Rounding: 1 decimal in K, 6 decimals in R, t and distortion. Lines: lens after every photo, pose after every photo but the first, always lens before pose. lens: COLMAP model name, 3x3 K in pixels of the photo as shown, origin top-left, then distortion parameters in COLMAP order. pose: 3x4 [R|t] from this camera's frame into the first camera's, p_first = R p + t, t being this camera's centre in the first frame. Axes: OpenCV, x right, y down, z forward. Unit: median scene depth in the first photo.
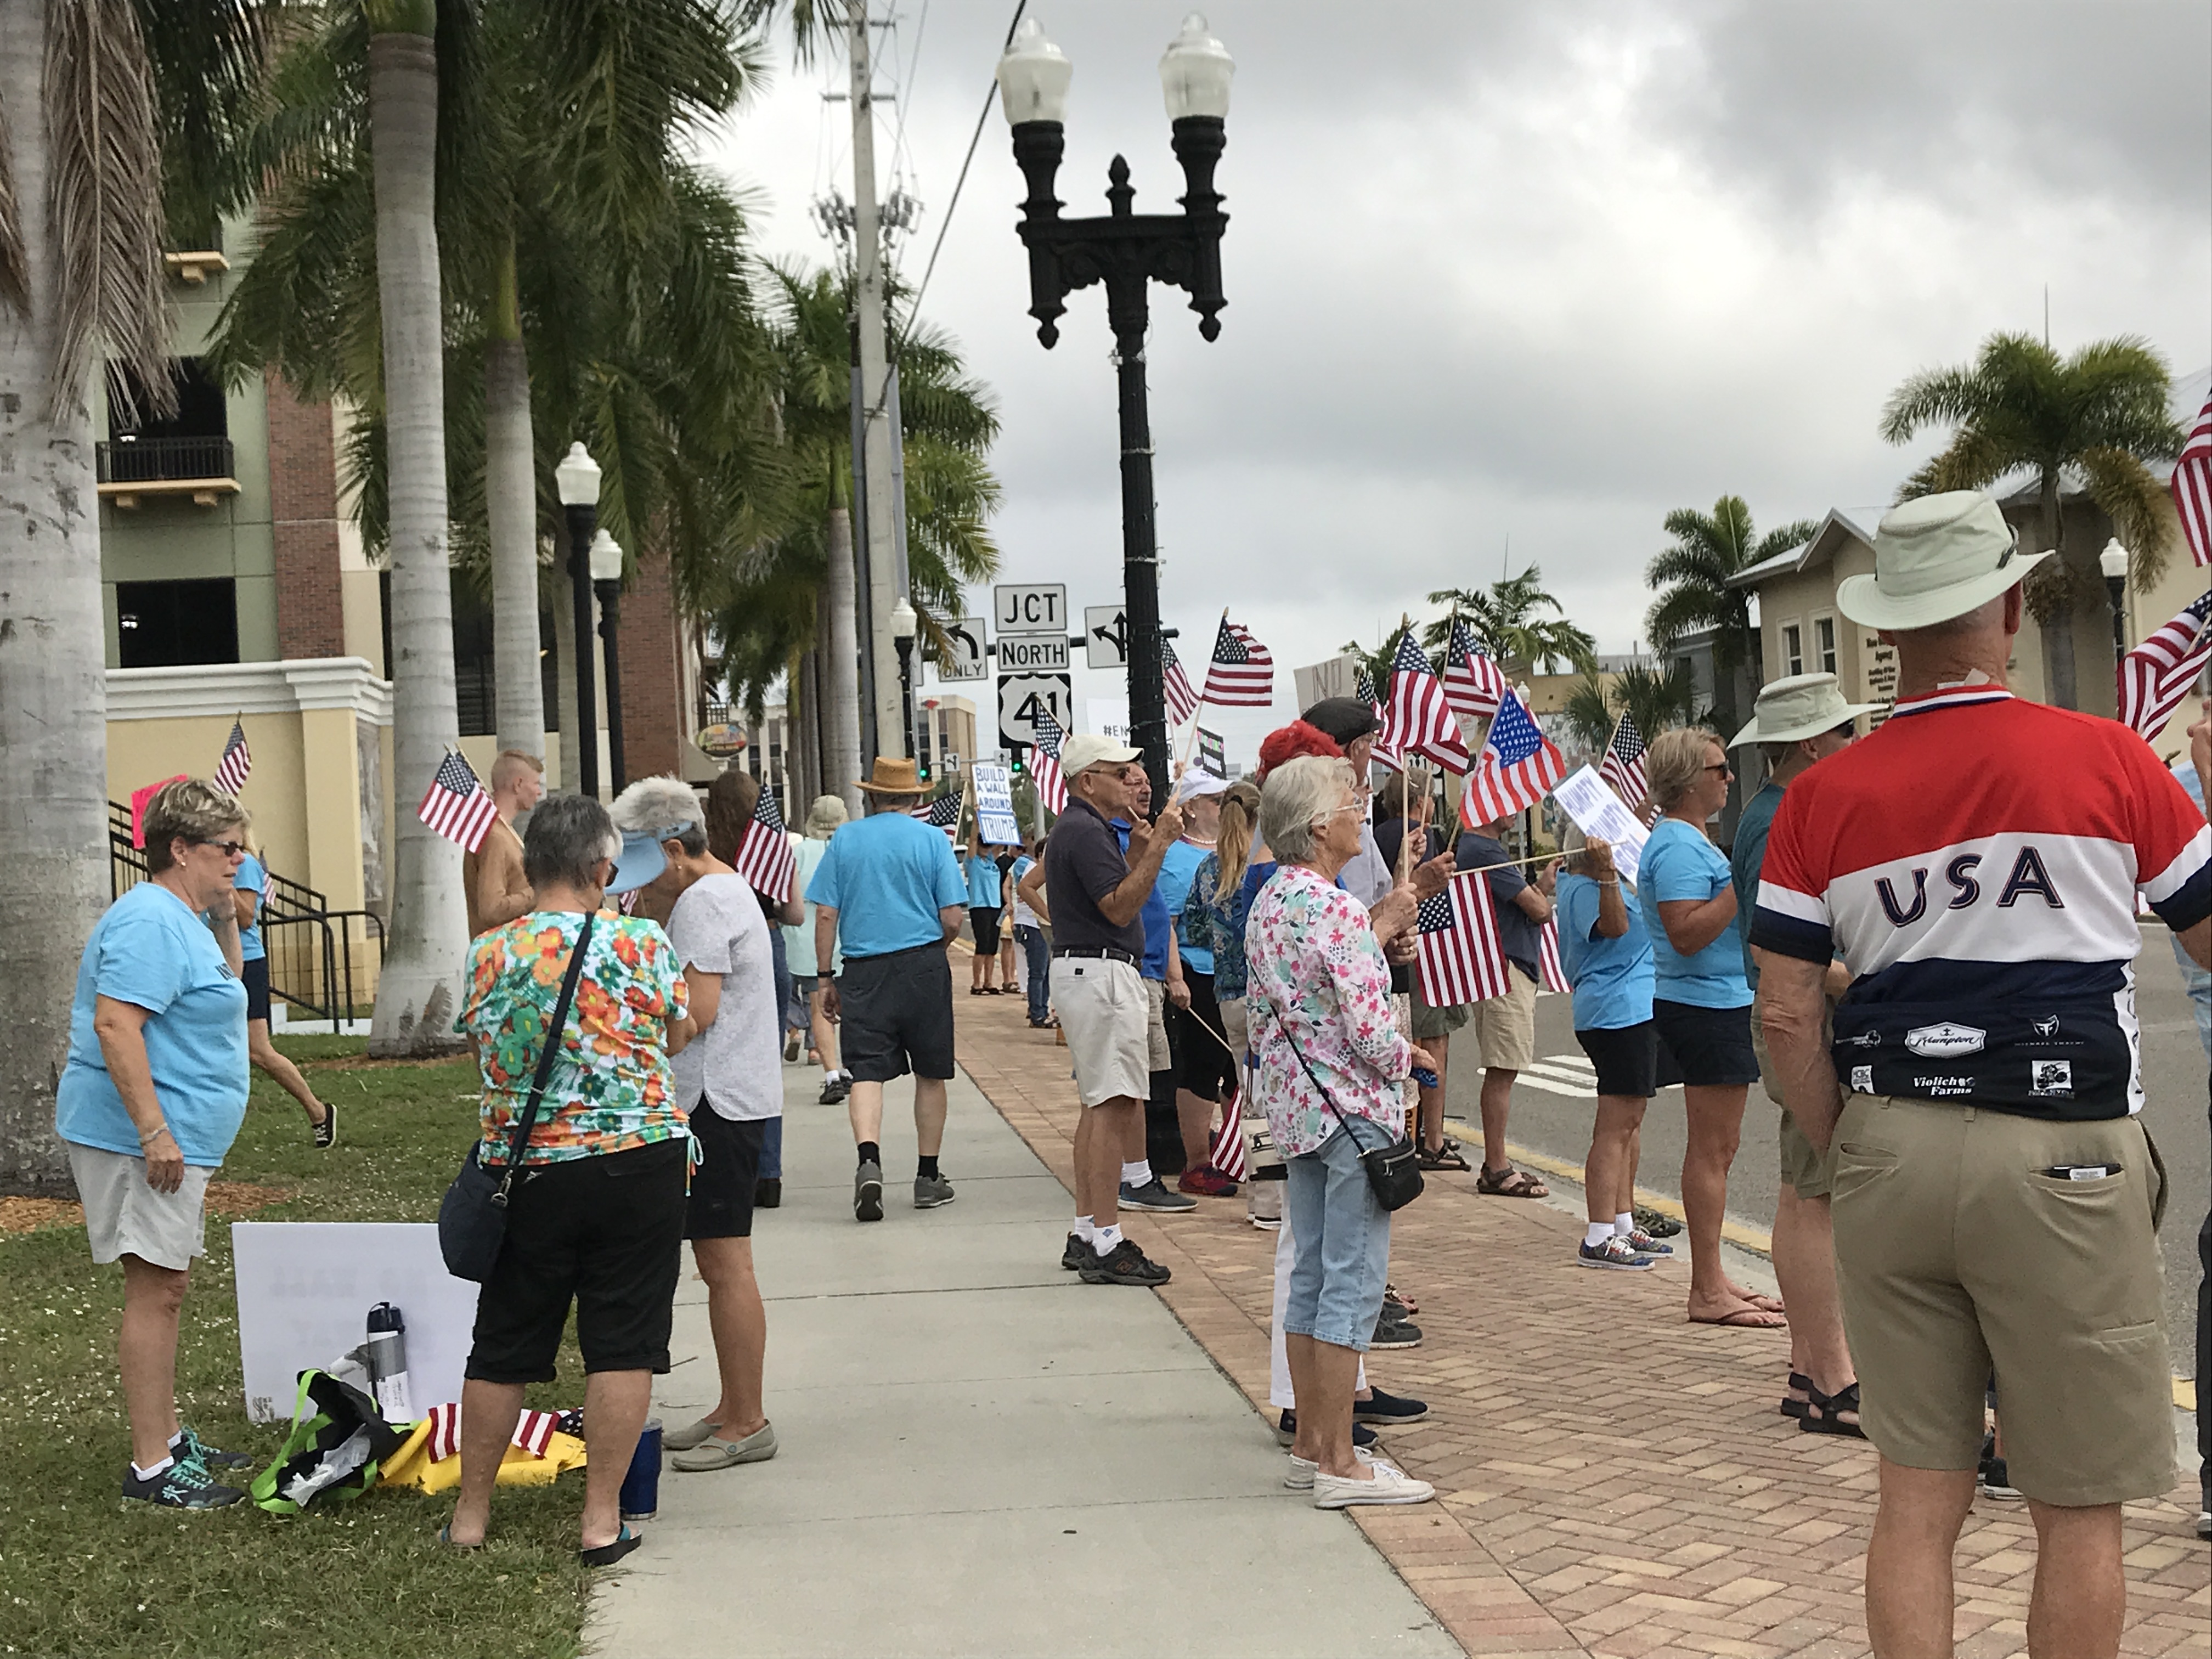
lens RADIAL K [[2892.7, 0, 1039.9], [0, 2892.7, 830.5], [0, 0, 1]] dist [0.415087, -2.112722]
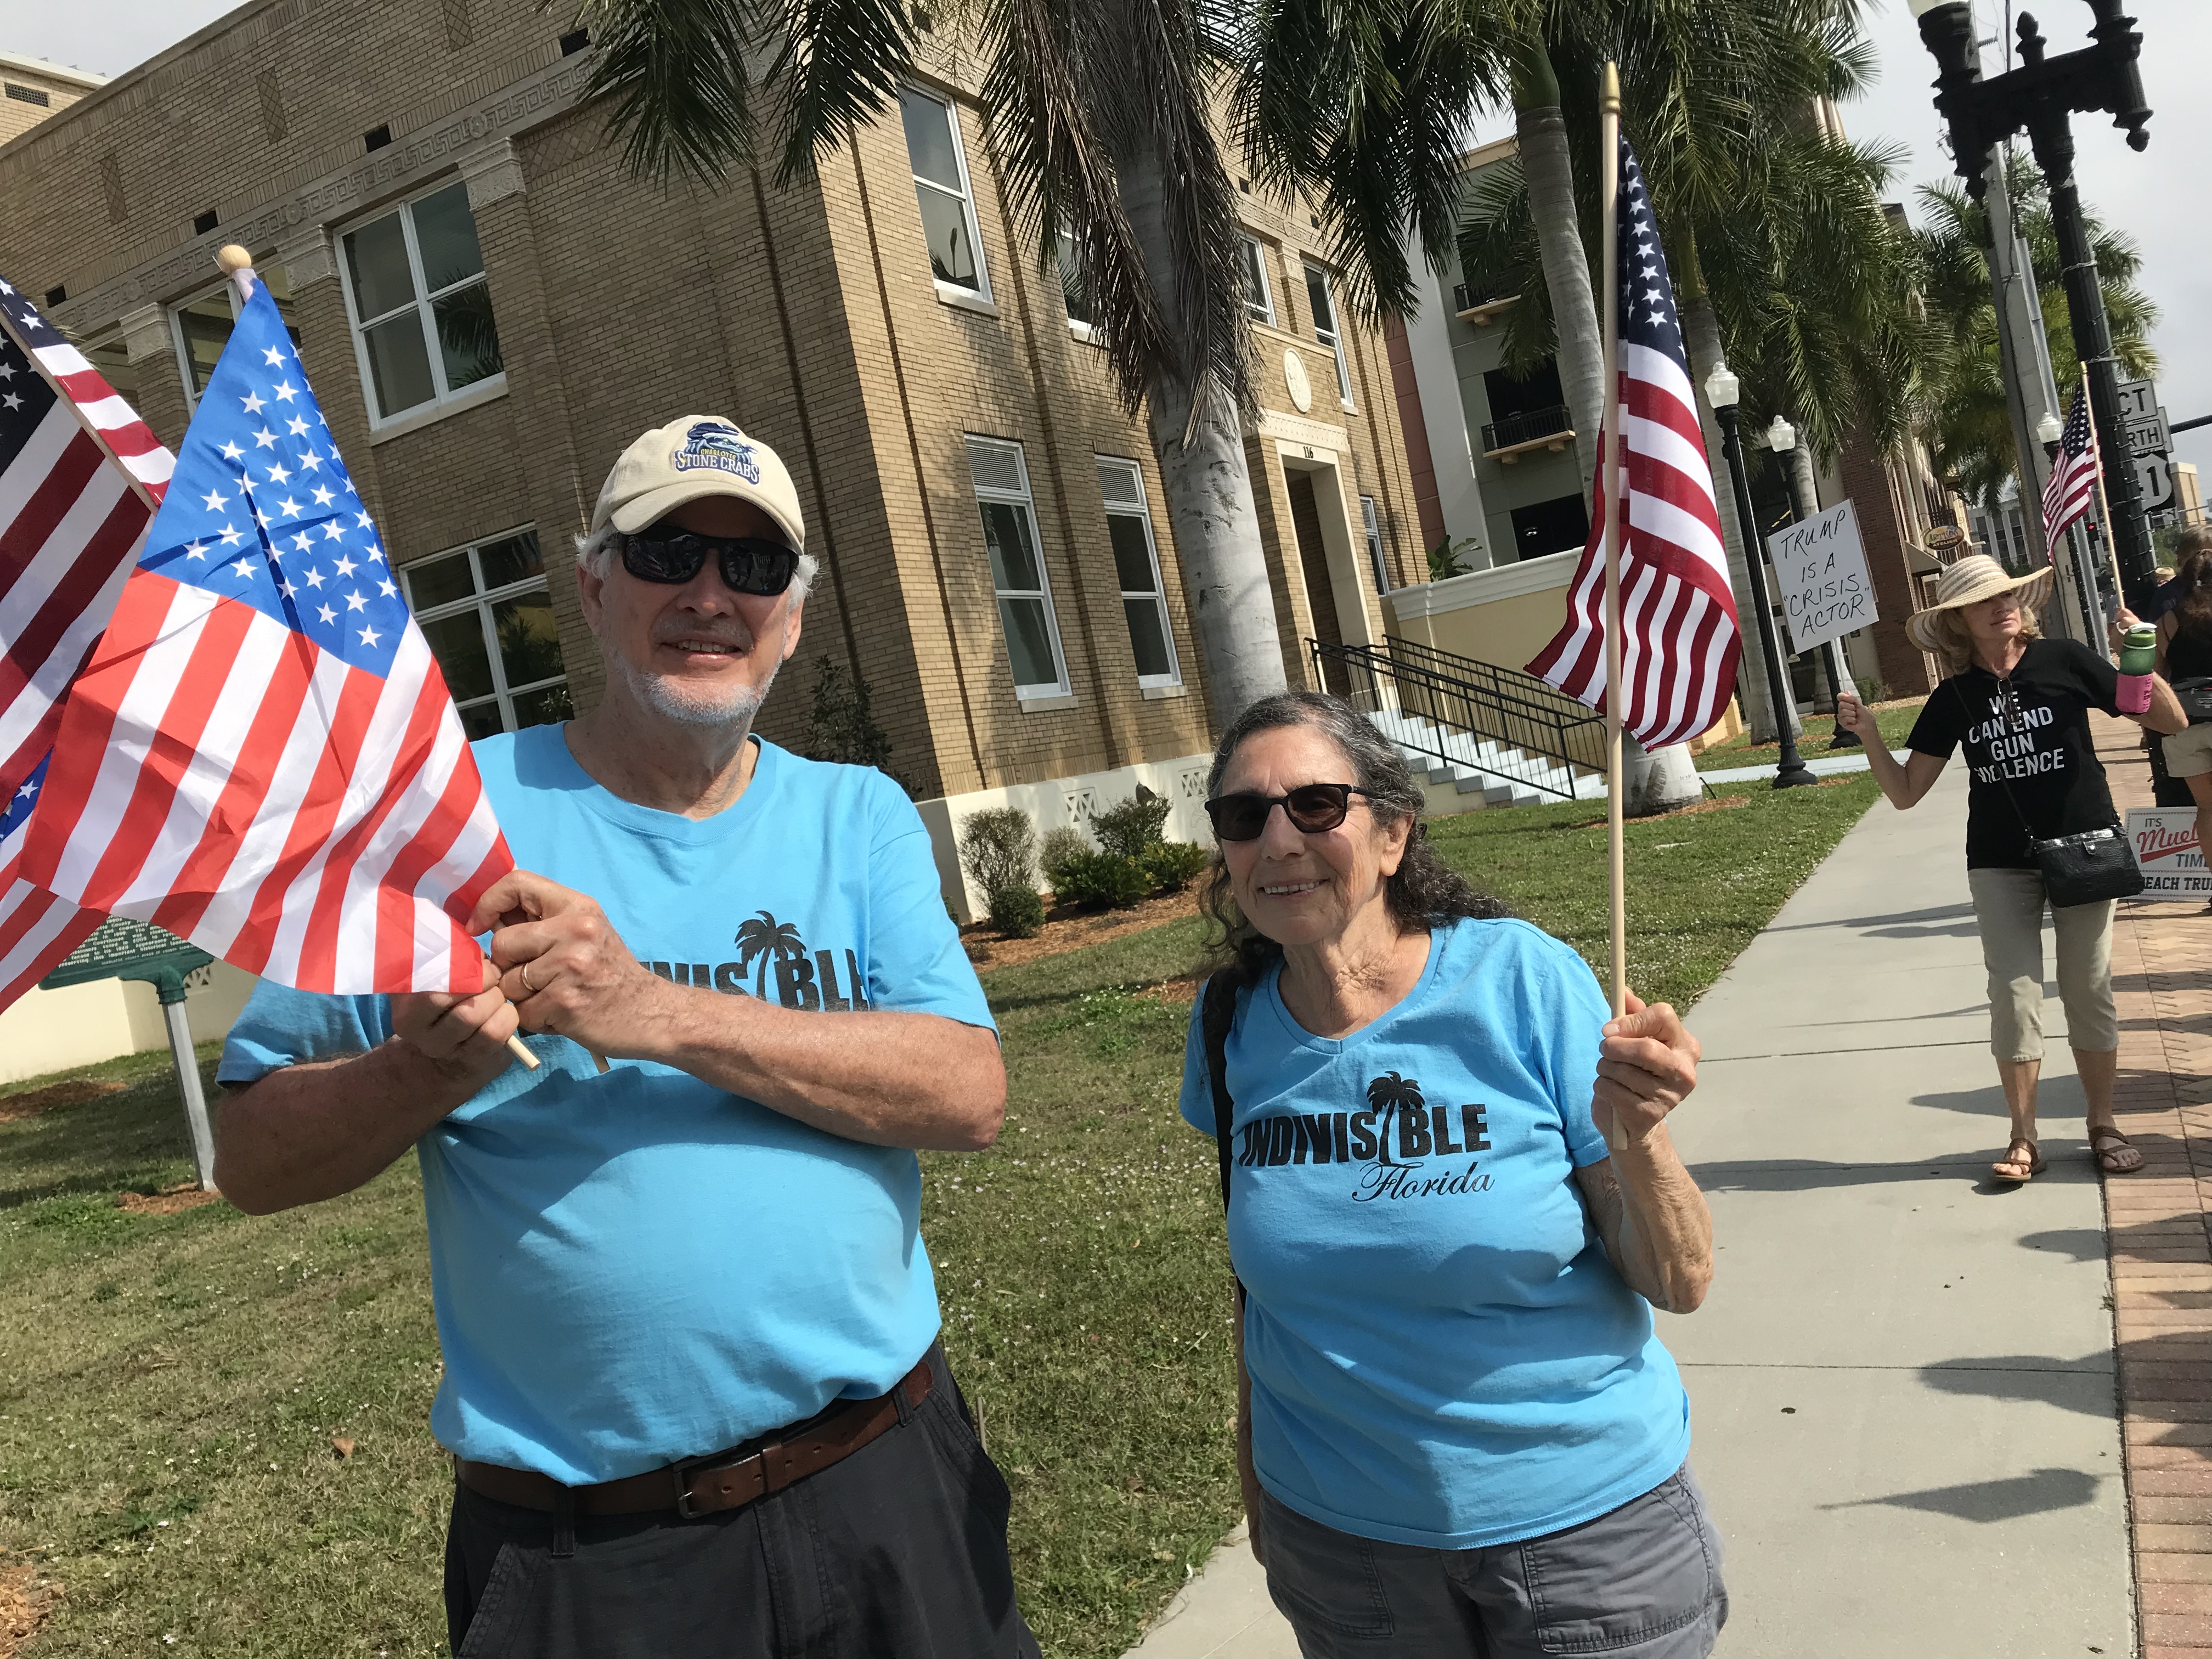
lens RADIAL K [[1782.1, 0, 1114.0], [0, 1782.1, 794.5], [0, 0, 1]] dist [0.052211, -0.071298]
pose [[0.832207, -0.101309, -0.545131, 0.042638], [0.147247, 0.988244, 0.041131, -0.006387], [0.534555, -0.114499, 0.837341, 0.102919]]
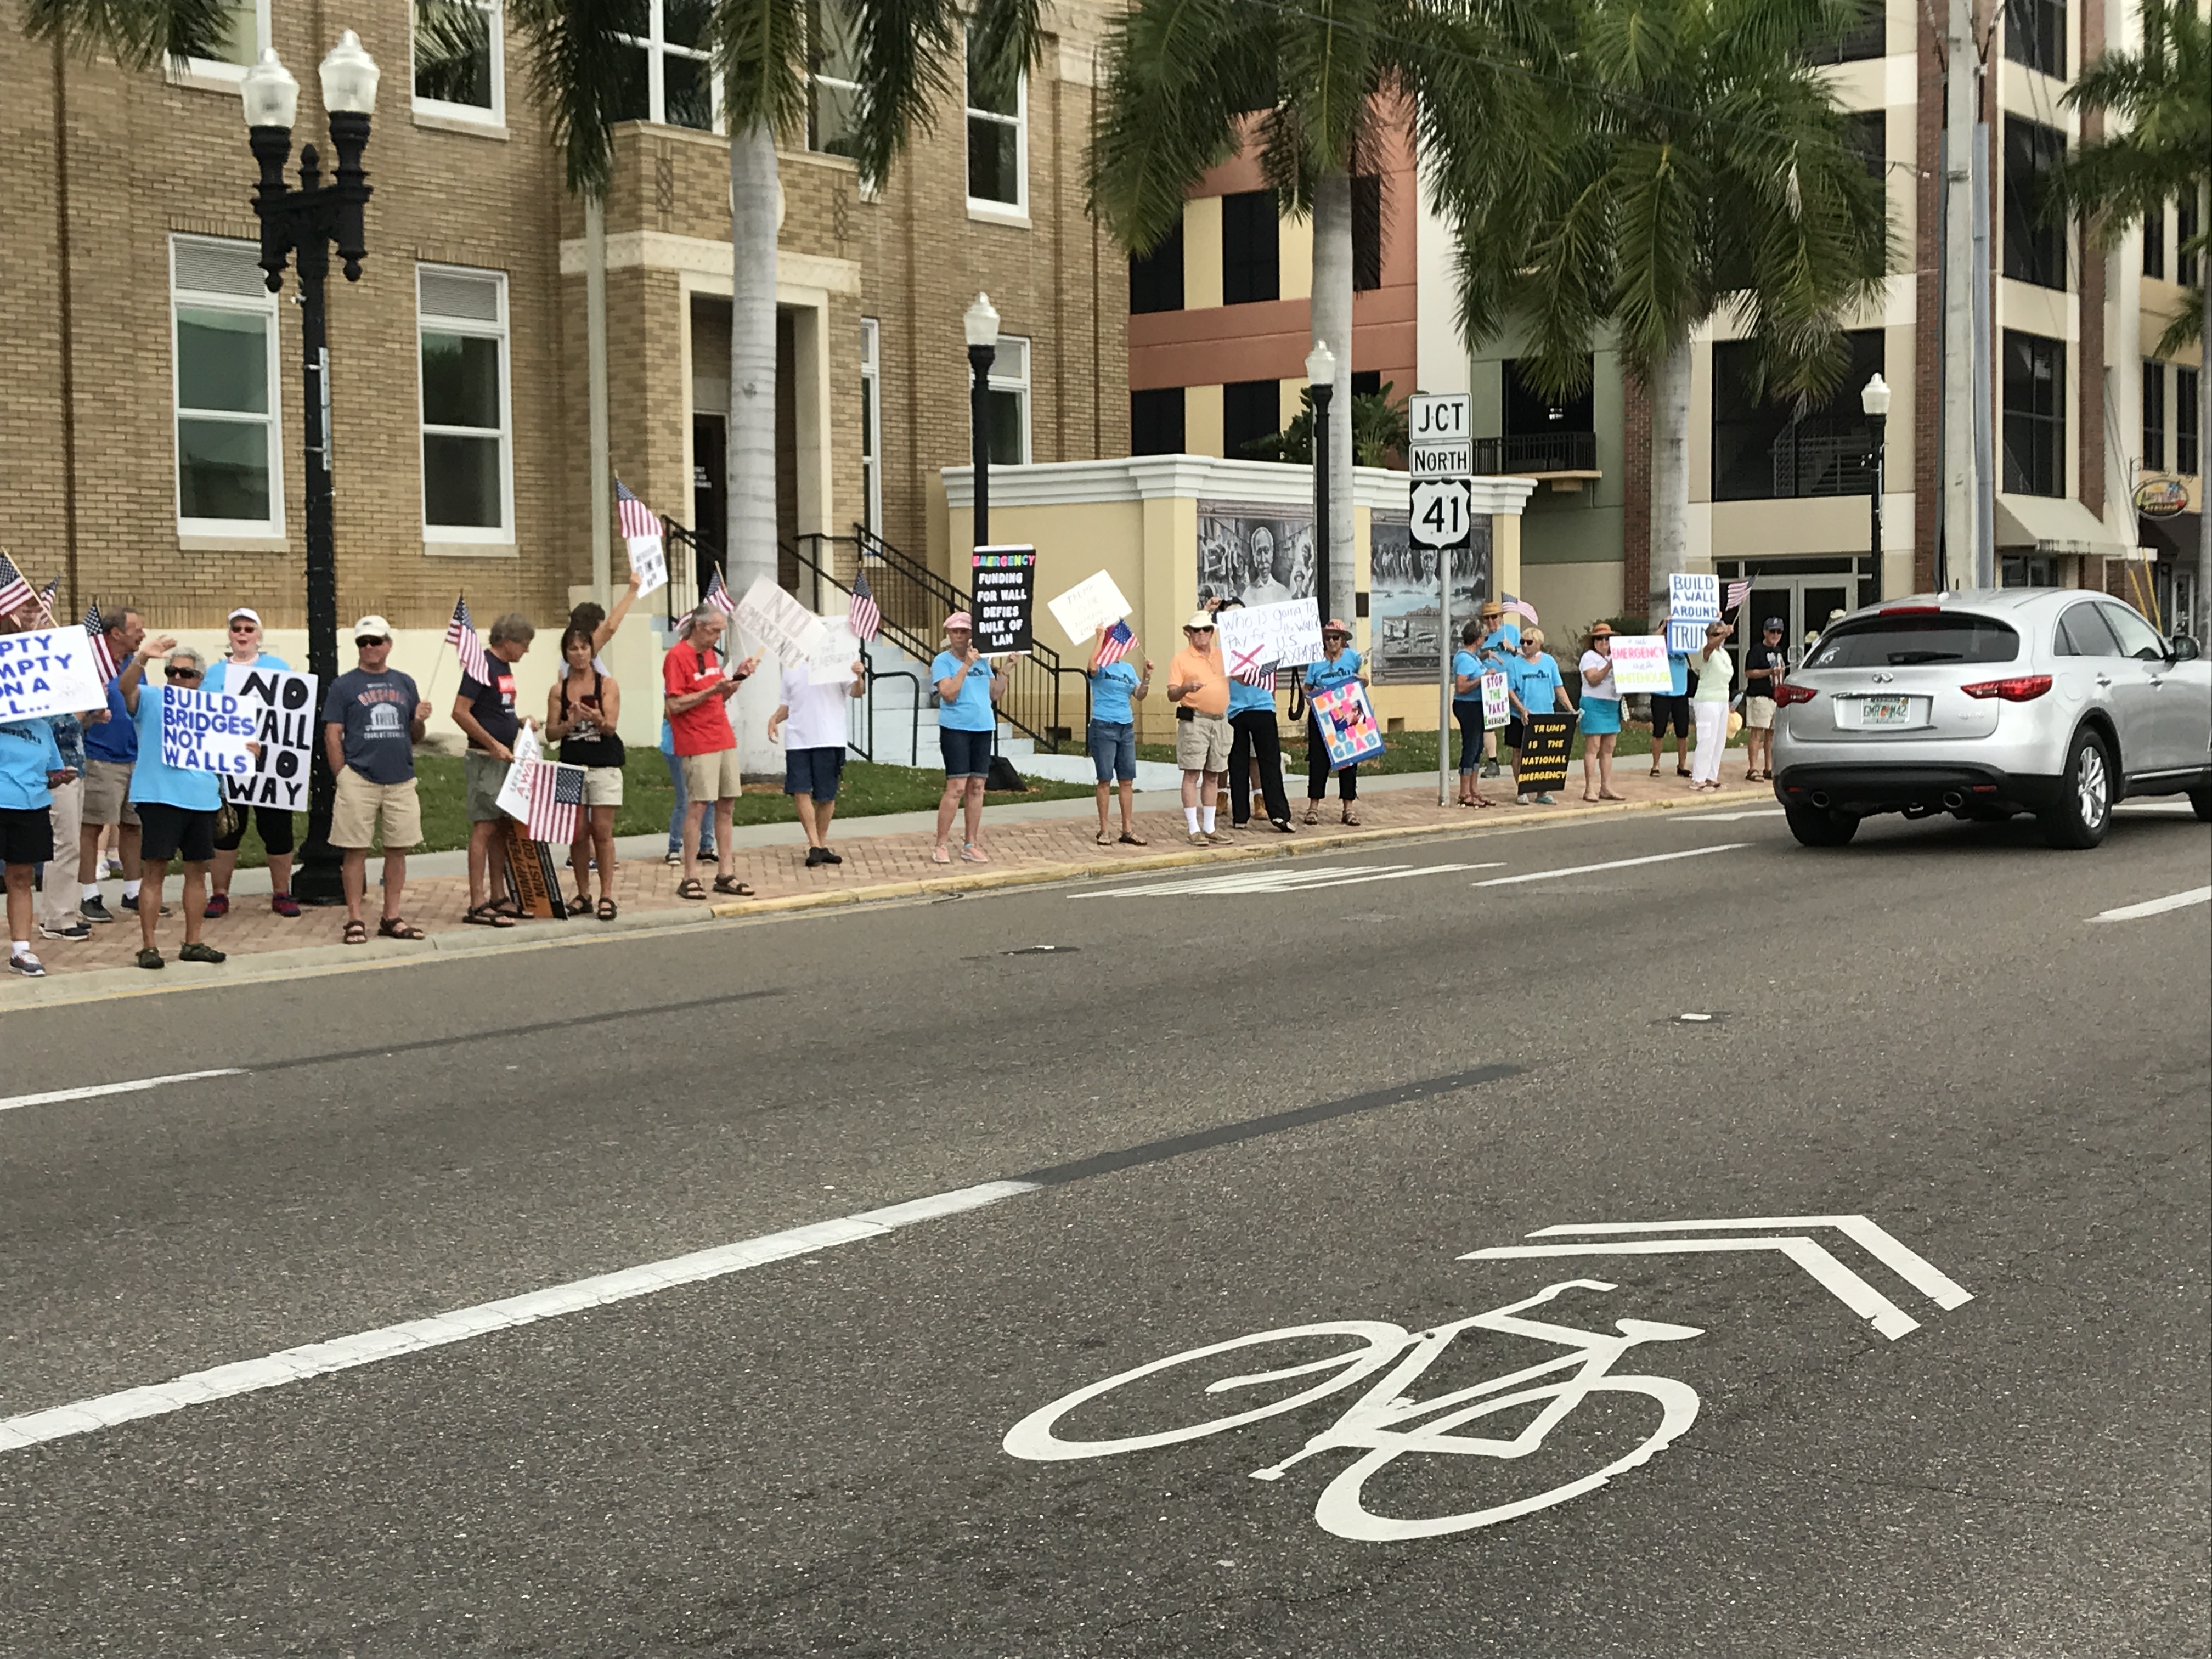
lens RADIAL K [[2920.7, 0, 1112.7], [0, 2920.7, 822.9], [0, 0, 1]] dist [0.201300, -0.813957]
pose [[0.734263, 0.087966, -0.673141, 0.643273], [-0.024853, 0.994388, 0.102837, -0.036813], [0.678410, -0.058780, 0.732329, 0.125671]]
